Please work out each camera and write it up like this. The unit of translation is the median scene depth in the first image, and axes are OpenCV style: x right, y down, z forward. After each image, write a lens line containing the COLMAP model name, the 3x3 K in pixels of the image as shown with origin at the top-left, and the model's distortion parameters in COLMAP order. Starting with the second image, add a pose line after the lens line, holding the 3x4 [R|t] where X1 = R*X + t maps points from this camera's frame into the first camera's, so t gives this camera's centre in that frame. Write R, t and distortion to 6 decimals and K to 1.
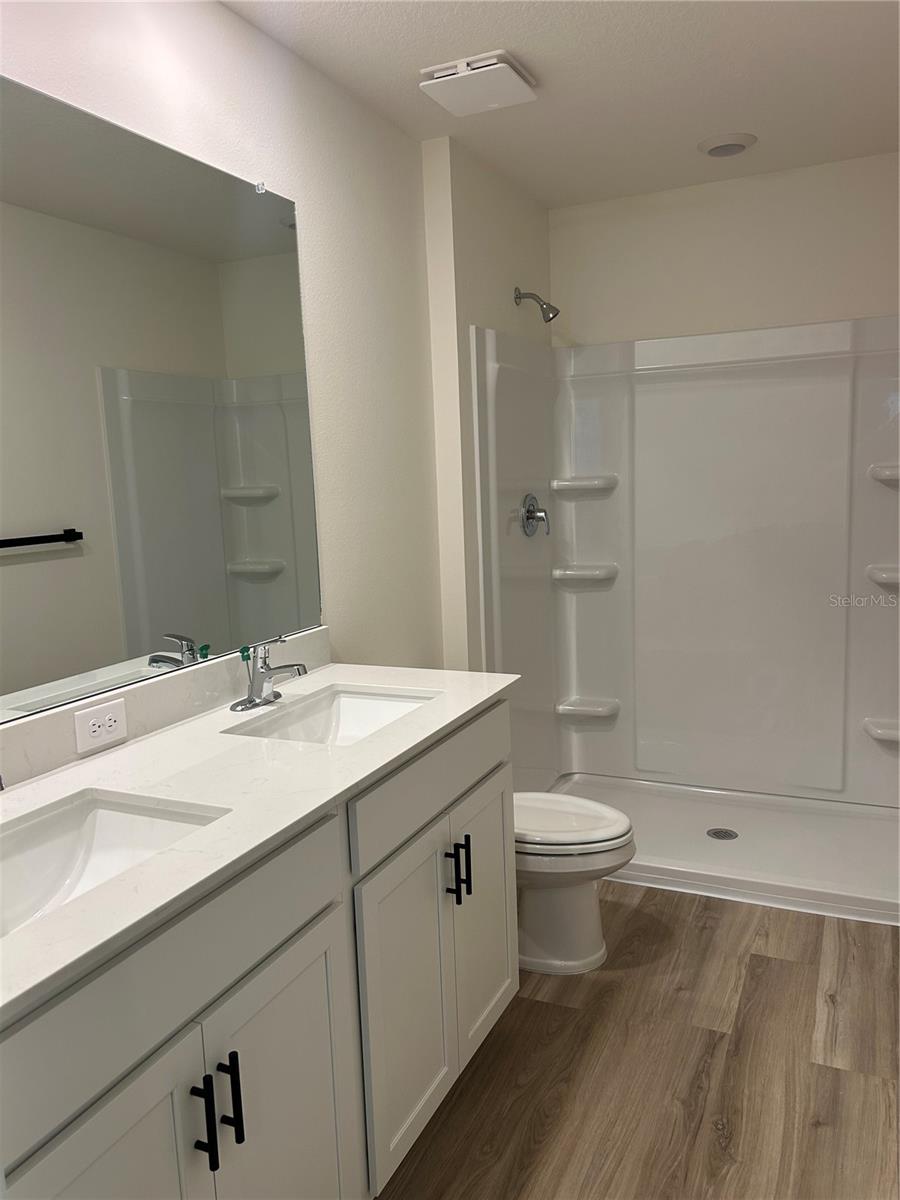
lens RADIAL K [[925.2, 0, 451.1], [0, 925.2, 601.1], [0, 0, 1]] dist [0.053490, -0.012096]
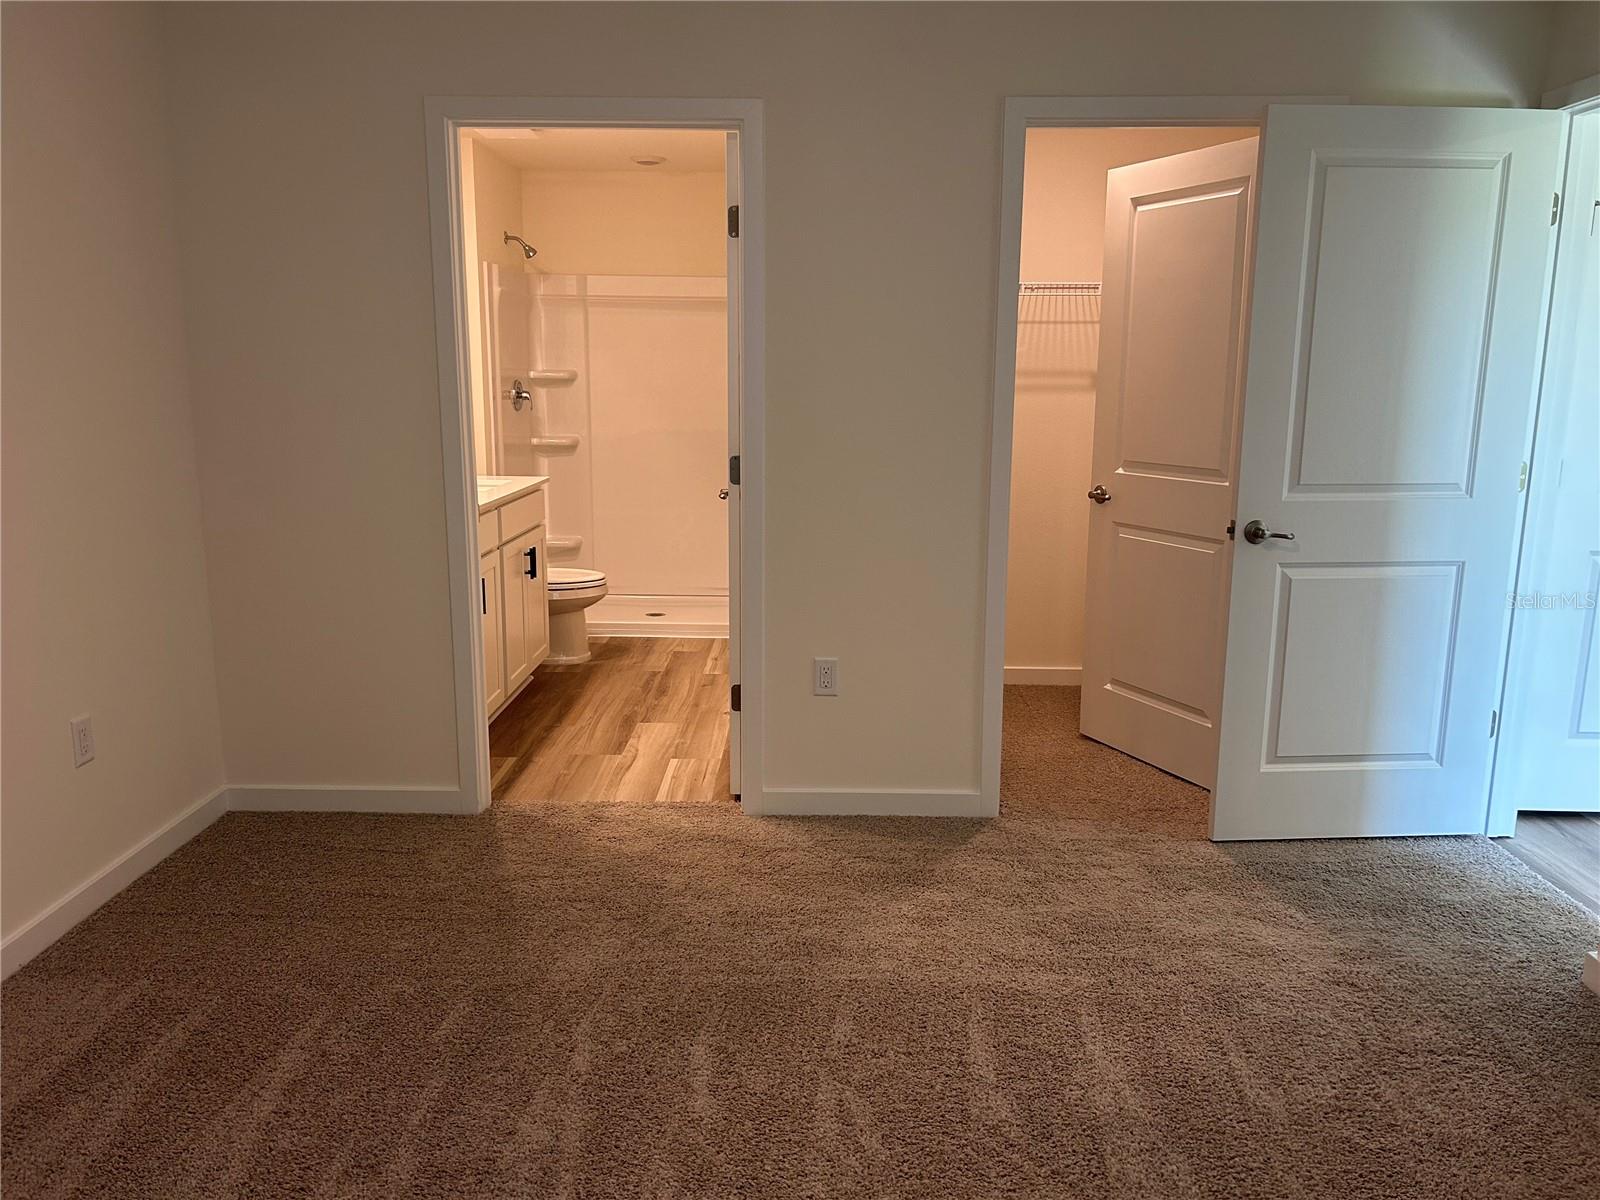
lens RADIAL K [[1233.6, 0, 799.6], [0, 1233.6, 599.1], [0, 0, 1]] dist [0.053490, -0.012096]
pose [[0.915231, -0.032283, 0.401635, -0.297770], [0.018010, 0.999067, 0.039263, 0.153830], [-0.402528, -0.028701, 0.914958, -0.922155]]
